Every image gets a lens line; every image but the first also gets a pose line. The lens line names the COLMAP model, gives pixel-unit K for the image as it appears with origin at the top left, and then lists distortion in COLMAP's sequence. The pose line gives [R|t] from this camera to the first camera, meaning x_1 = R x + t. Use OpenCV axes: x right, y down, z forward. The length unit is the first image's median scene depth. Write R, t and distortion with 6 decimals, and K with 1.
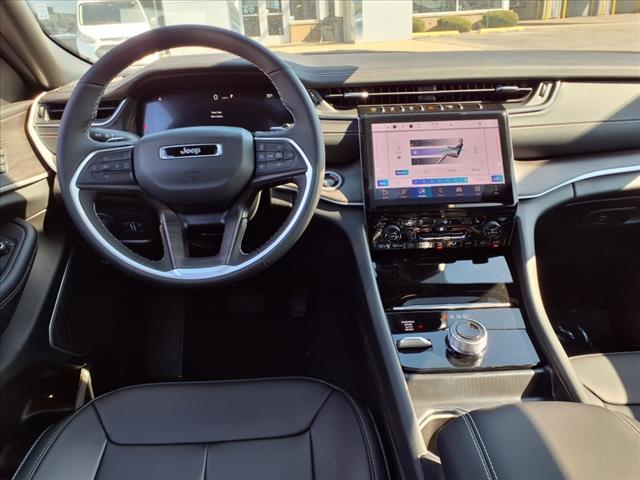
lens RADIAL K [[526.1, 0, 320.0], [0, 526.1, 240.0], [0, 0, 1]] dist [0.039868, -0.049667]
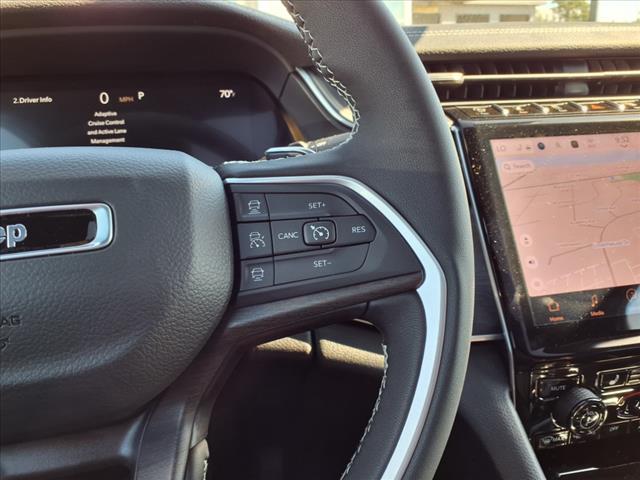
lens RADIAL K [[530.3, 0, 320.0], [0, 530.3, 240.0], [0, 0, 1]] dist [-0.005516, -0.006633]
pose [[0.985564, -0.052580, 0.160934, -0.113761], [0.067660, 0.993668, -0.089701, -0.118258], [-0.155198, 0.099295, 0.982881, 0.643920]]
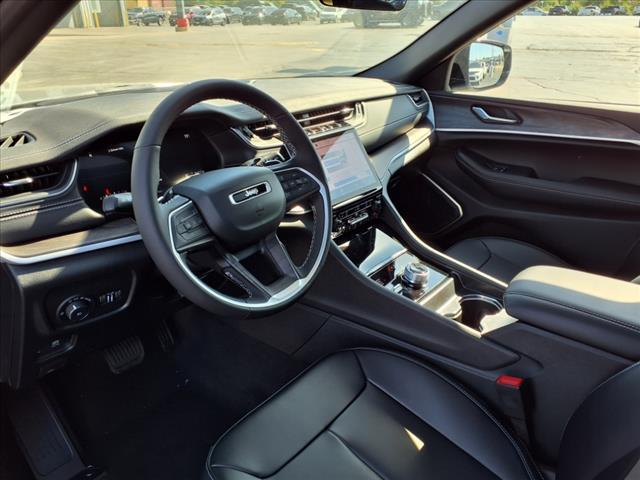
lens RADIAL K [[526.1, 0, 320.0], [0, 526.1, 240.0], [0, 0, 1]] dist [0.039868, -0.049667]
pose [[0.644013, -0.268056, 0.716514, -0.863556], [0.279213, 0.954352, 0.106073, -0.133179], [-0.712241, 0.131748, 0.689460, 0.130984]]
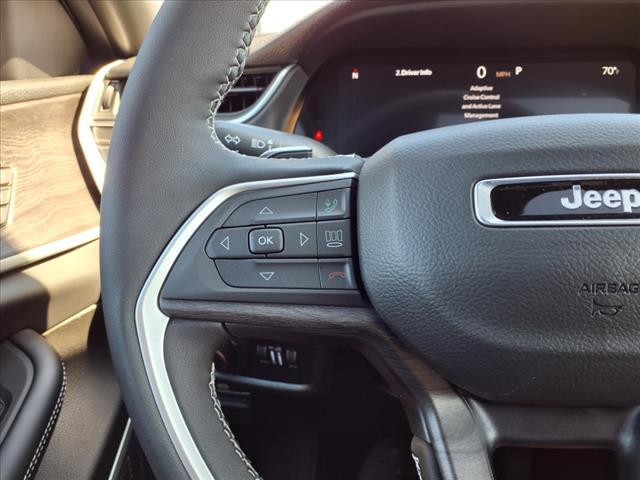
lens RADIAL K [[530.3, 0, 320.0], [0, 530.3, 240.0], [0, 0, 1]] dist [-0.005516, -0.006633]
pose [[0.987600, 0.057970, -0.145894, -0.301416], [-0.068192, 0.995482, -0.066064, -0.110100], [0.141405, 0.075194, 0.987092, 0.654232]]
